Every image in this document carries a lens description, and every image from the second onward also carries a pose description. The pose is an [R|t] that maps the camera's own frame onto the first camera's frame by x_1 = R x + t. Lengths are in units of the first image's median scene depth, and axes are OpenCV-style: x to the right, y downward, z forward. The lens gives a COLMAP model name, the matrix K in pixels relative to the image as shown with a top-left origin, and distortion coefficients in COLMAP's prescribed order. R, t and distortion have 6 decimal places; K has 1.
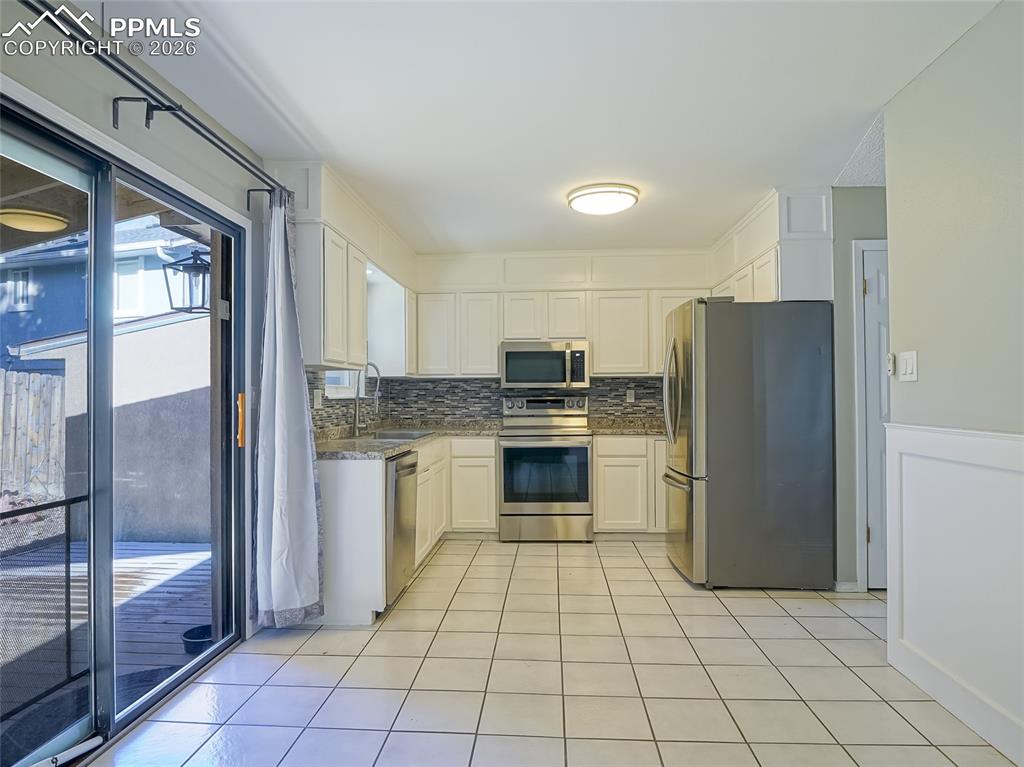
lens RADIAL K [[636.2, 0, 506.1], [0, 636.2, 380.6], [0, 0, 1]] dist [-0.018544, -0.004407]
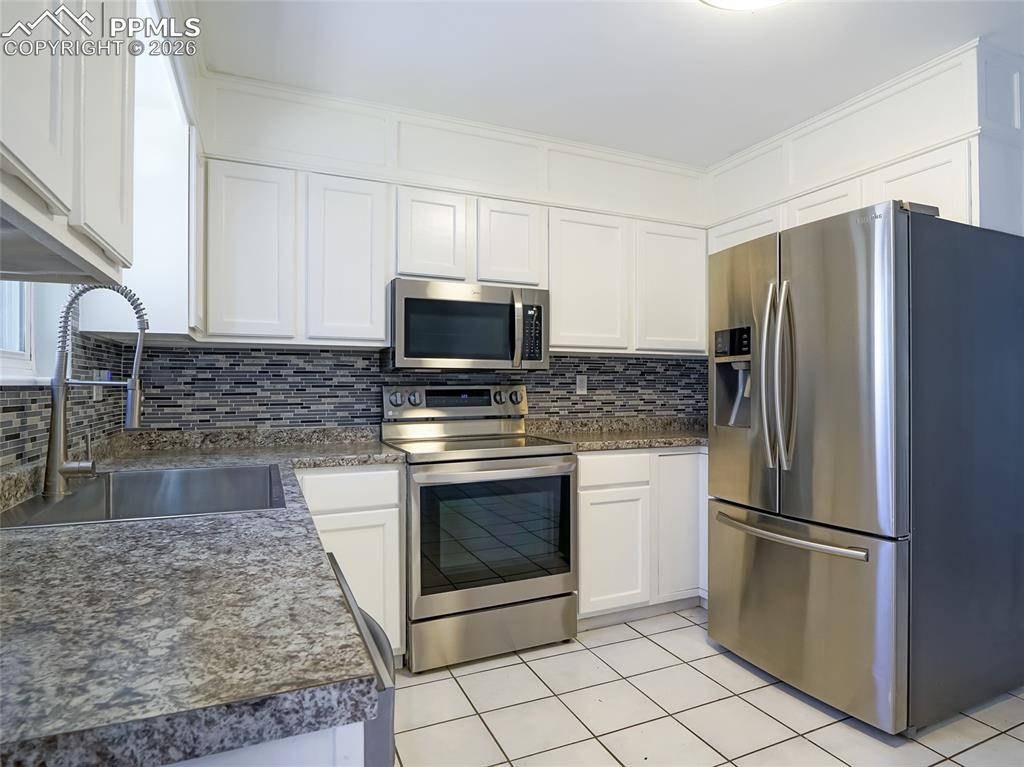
lens RADIAL K [[593.4, 0, 540.7], [0, 593.4, 388.7], [0, 0, 1]] dist [-0.017419, 0.001371]
pose [[0.862472, 0.003555, 0.506093, -0.145196], [-0.017530, 0.999585, 0.022854, 0.015315], [-0.505802, -0.028583, 0.862176, 0.508225]]
